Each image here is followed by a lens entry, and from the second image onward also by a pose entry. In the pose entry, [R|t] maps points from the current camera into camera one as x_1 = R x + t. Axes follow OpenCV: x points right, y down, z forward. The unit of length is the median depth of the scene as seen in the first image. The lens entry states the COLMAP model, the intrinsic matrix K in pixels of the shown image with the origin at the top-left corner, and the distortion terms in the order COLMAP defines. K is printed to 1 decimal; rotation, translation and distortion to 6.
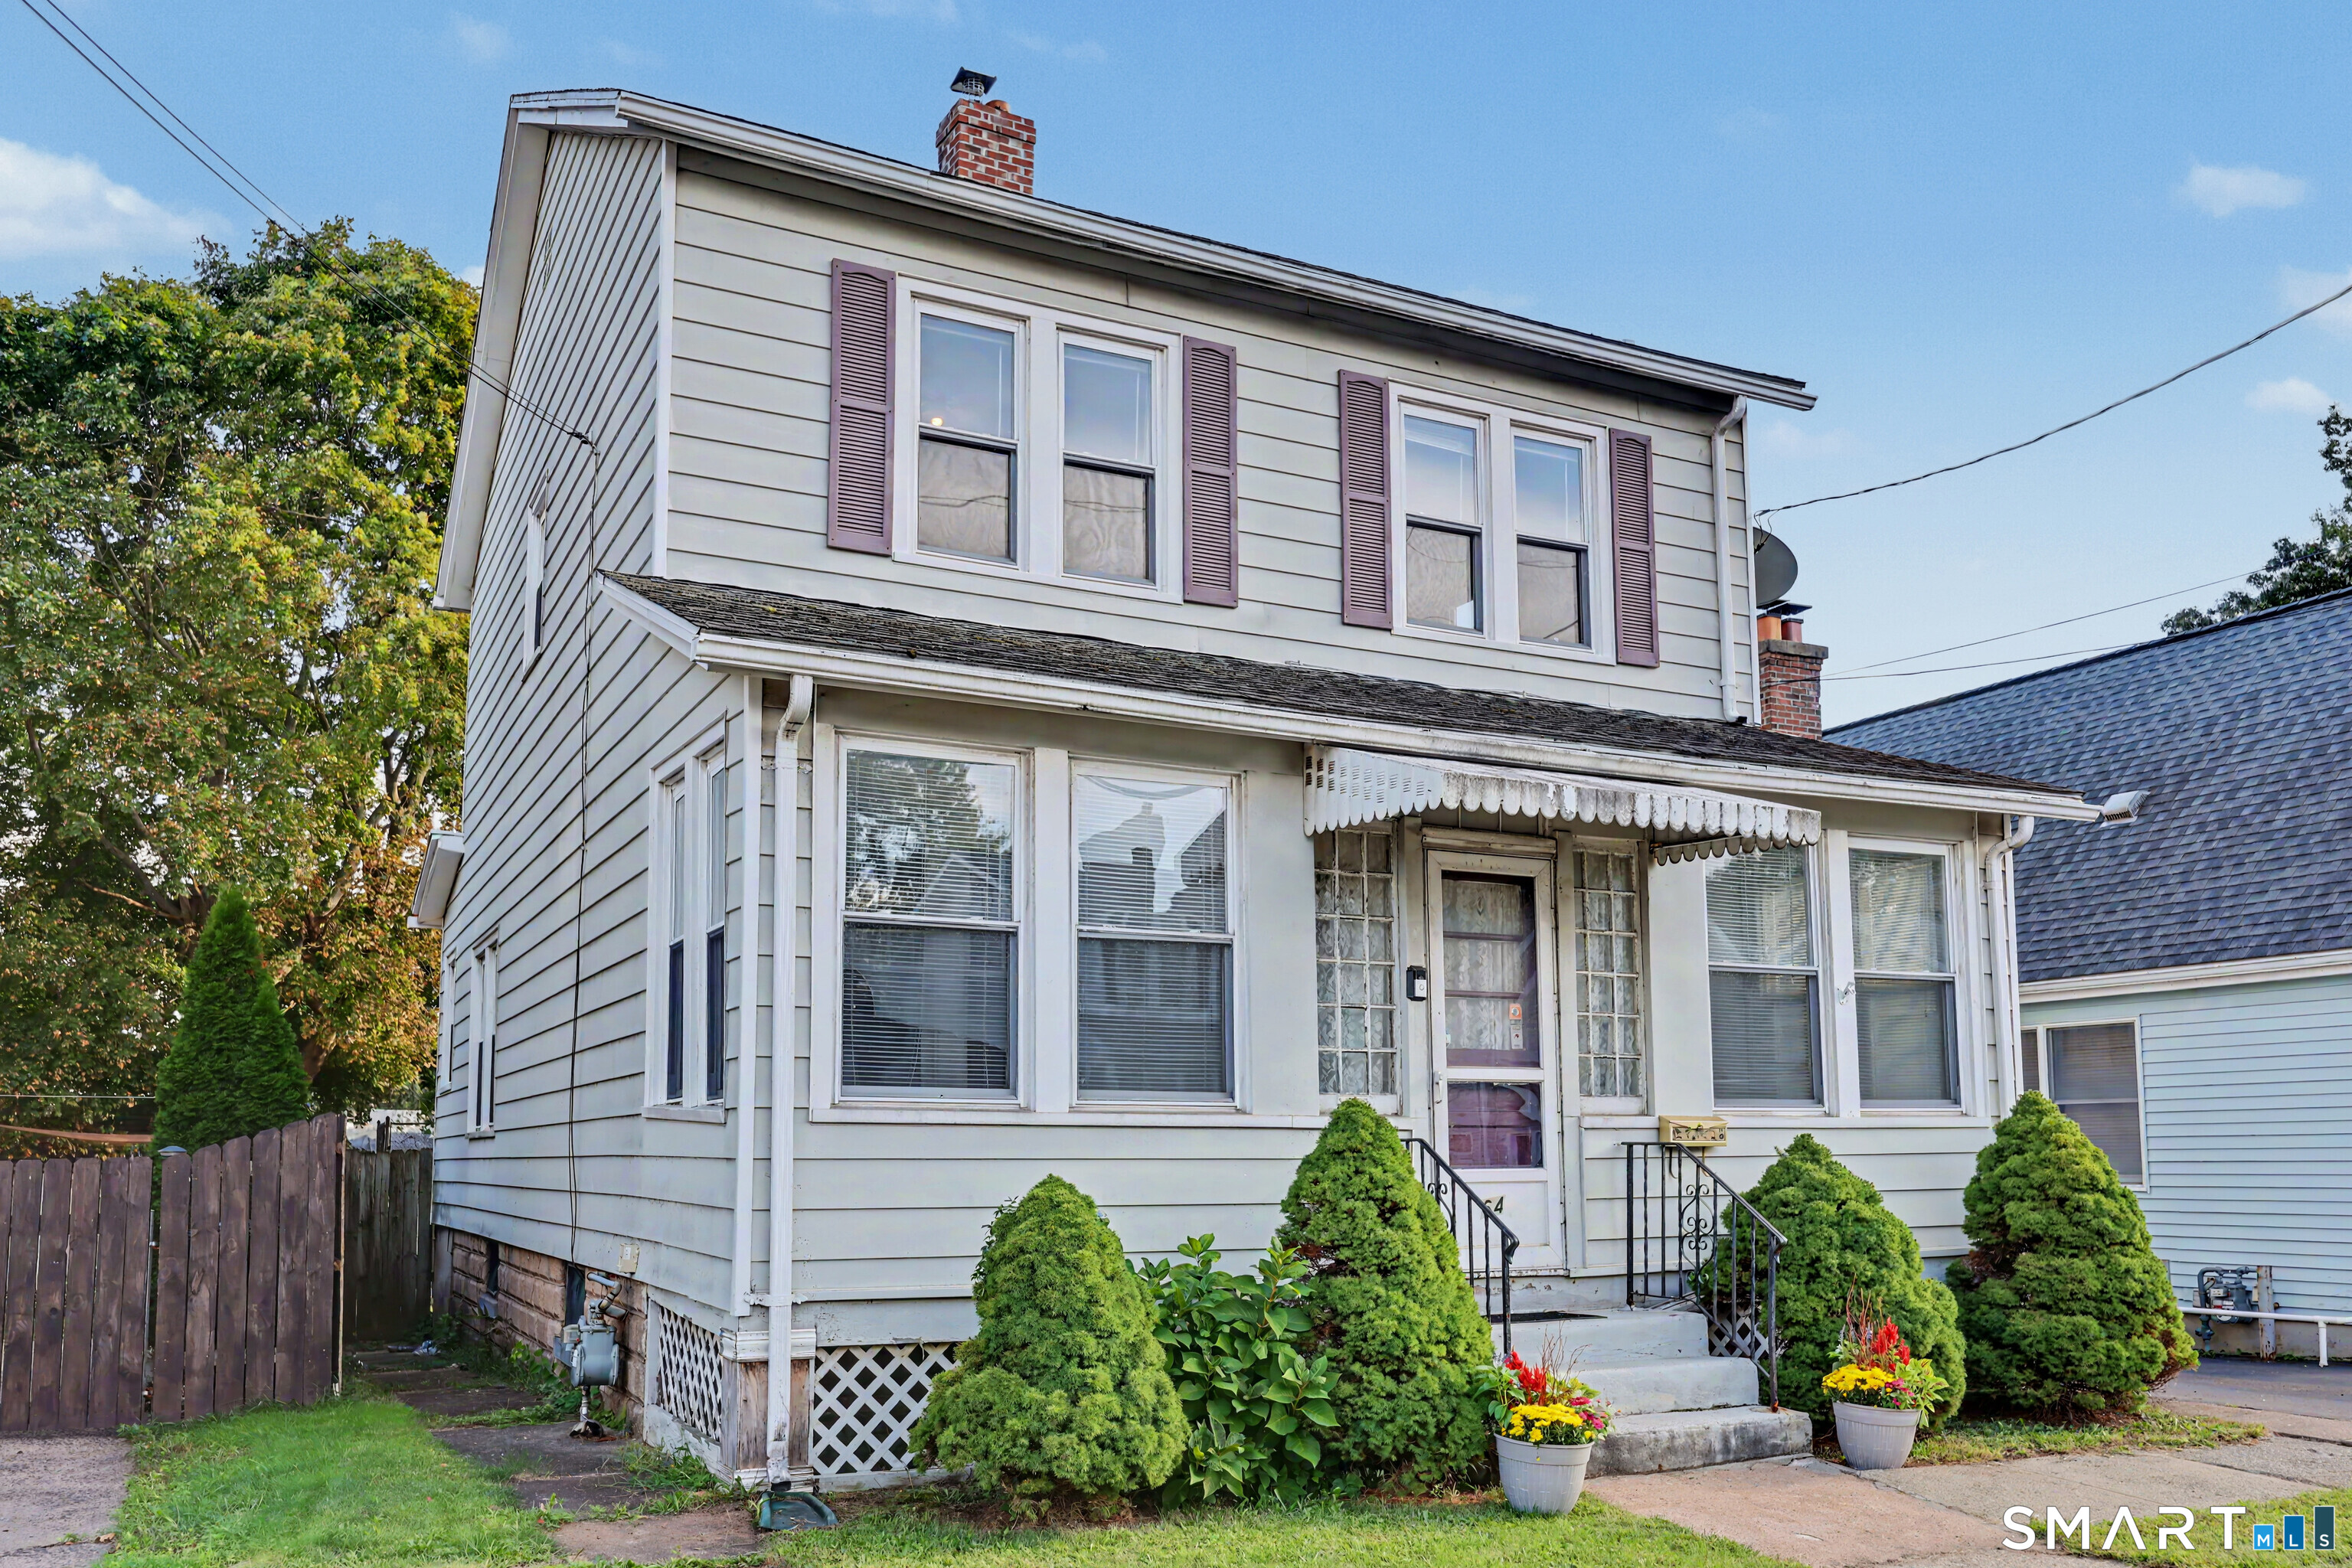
lens RADIAL K [[1883.2, 0, 1178.1], [0, 1883.2, 1033.5], [0, 0, 1]] dist [-0.001486, 0.008252]
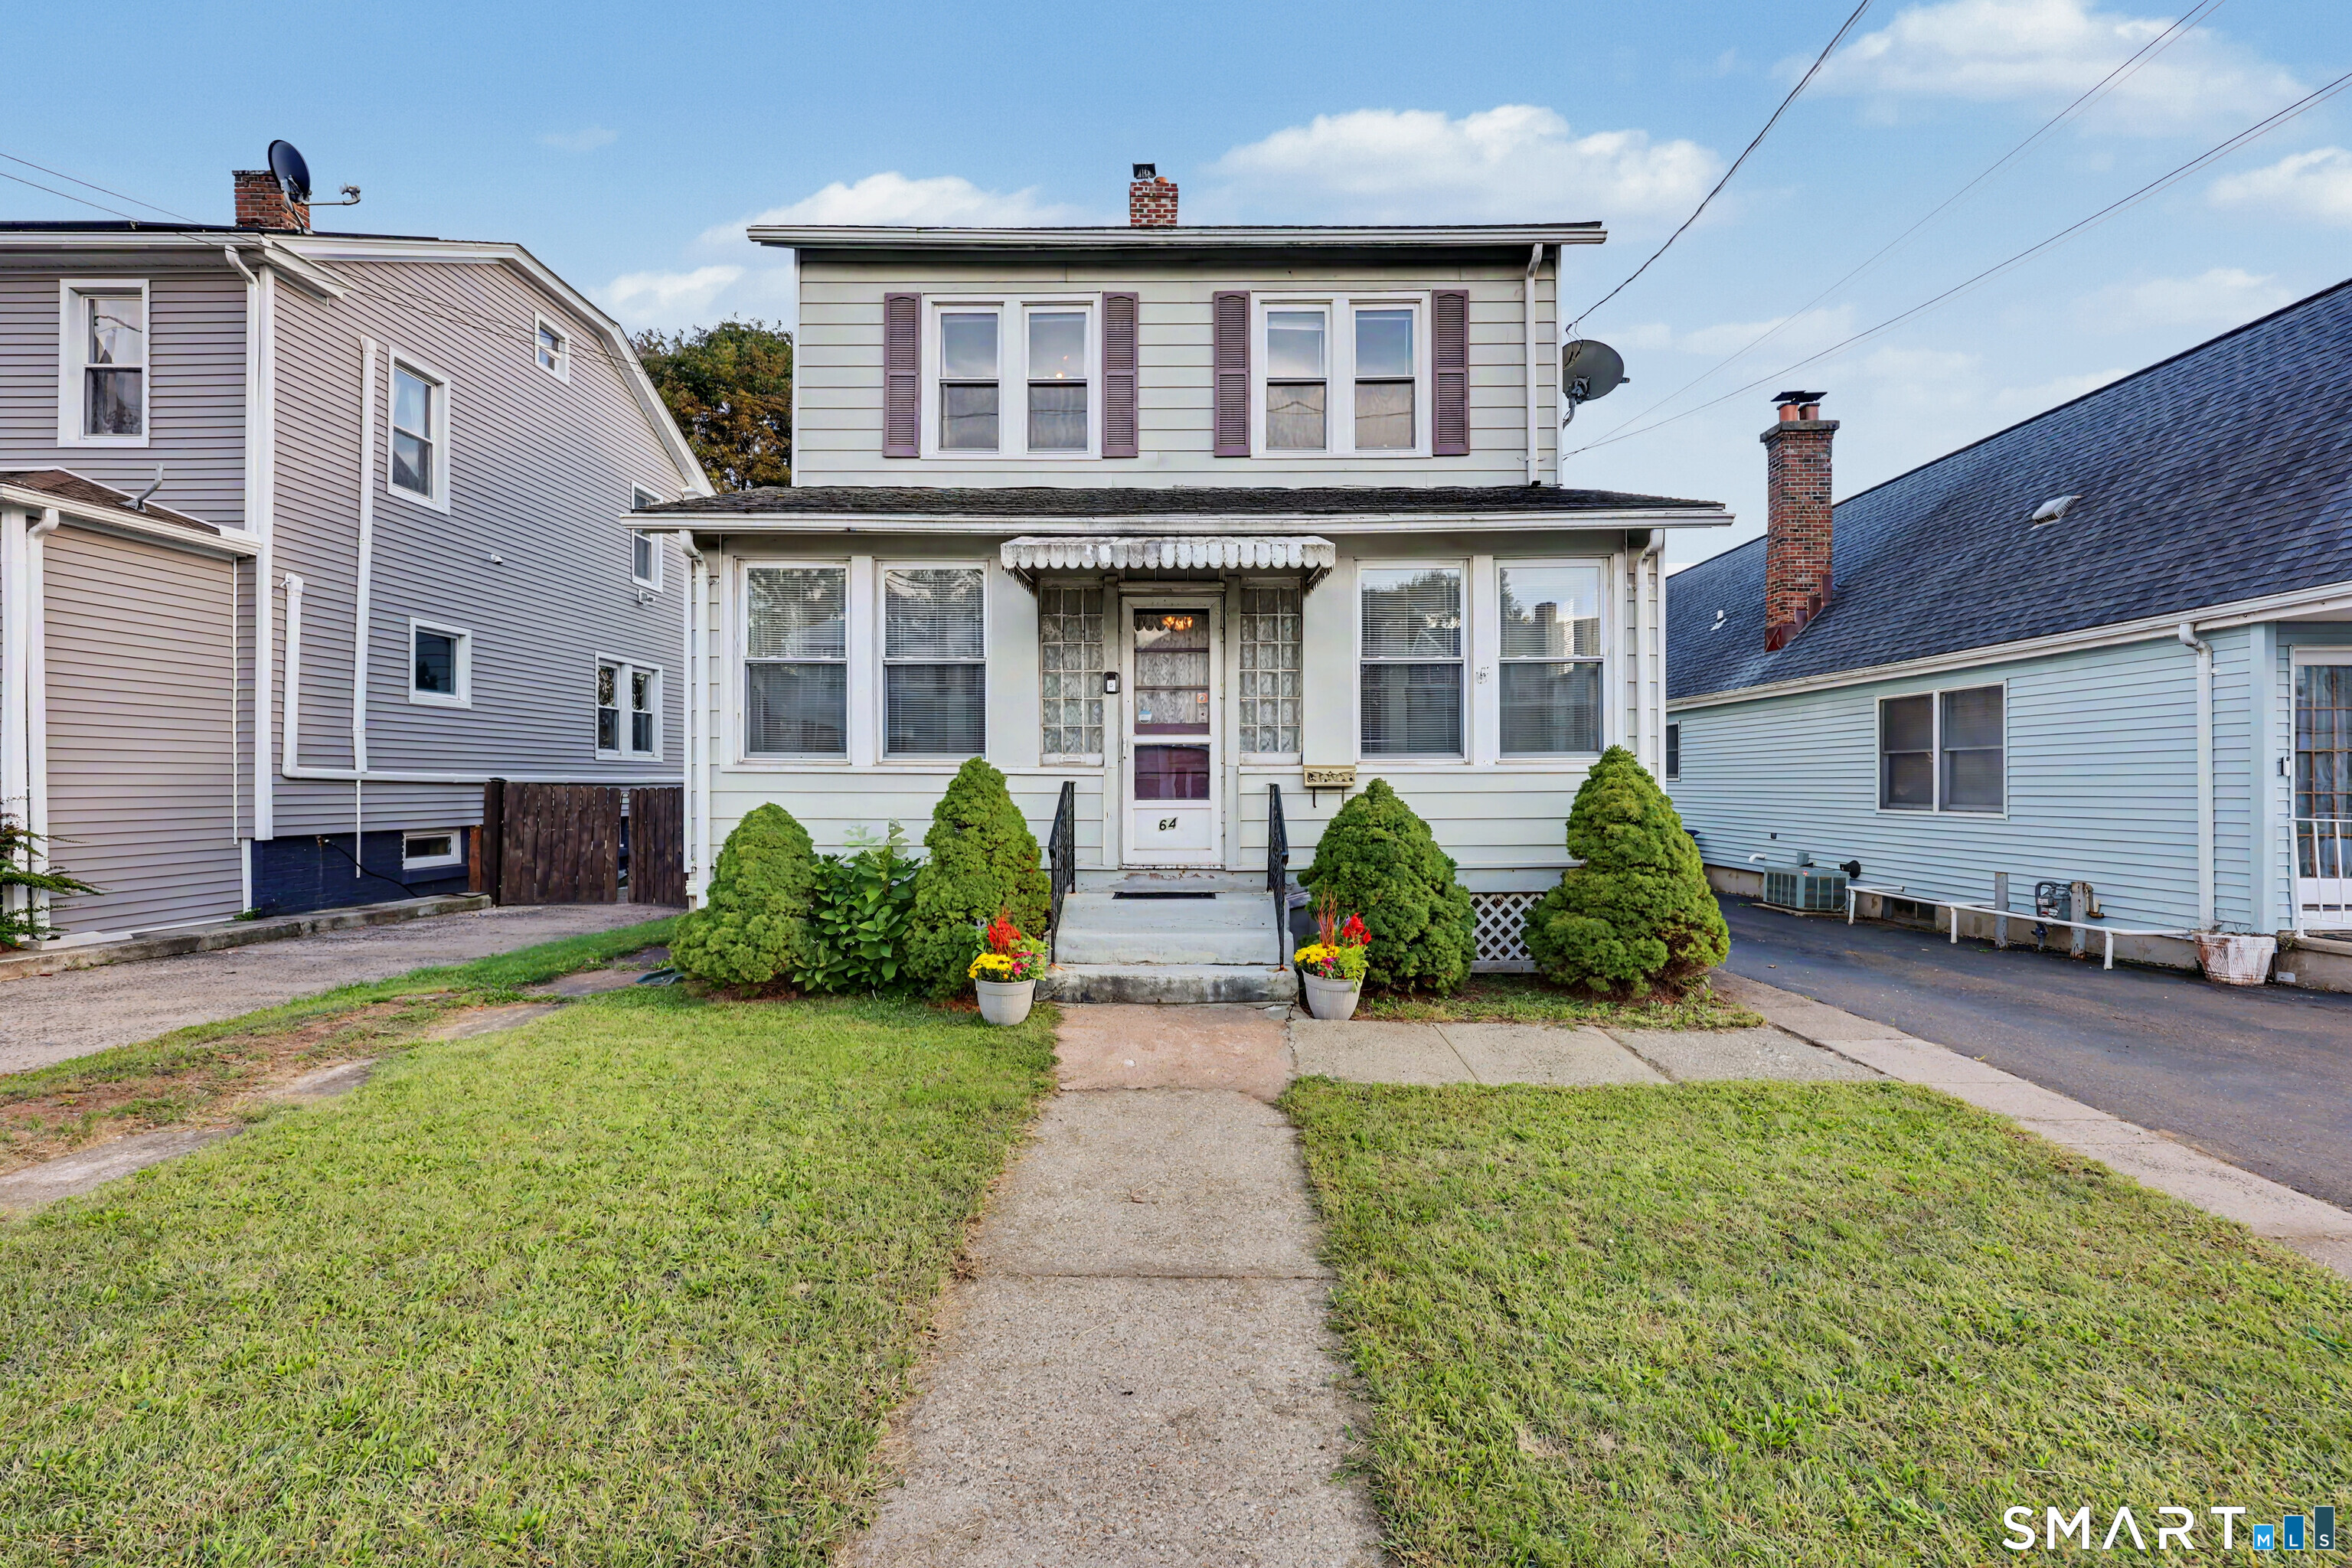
lens RADIAL K [[948.7, 0, 1182.7], [0, 948.7, 806.1], [0, 0, 1]] dist [0.000619, -0.000049]
pose [[0.886929, 0.014584, -0.461675, 0.494905], [0.027106, 0.996136, 0.083539, 0.010529], [0.461109, -0.086608, 0.883107, 0.283605]]
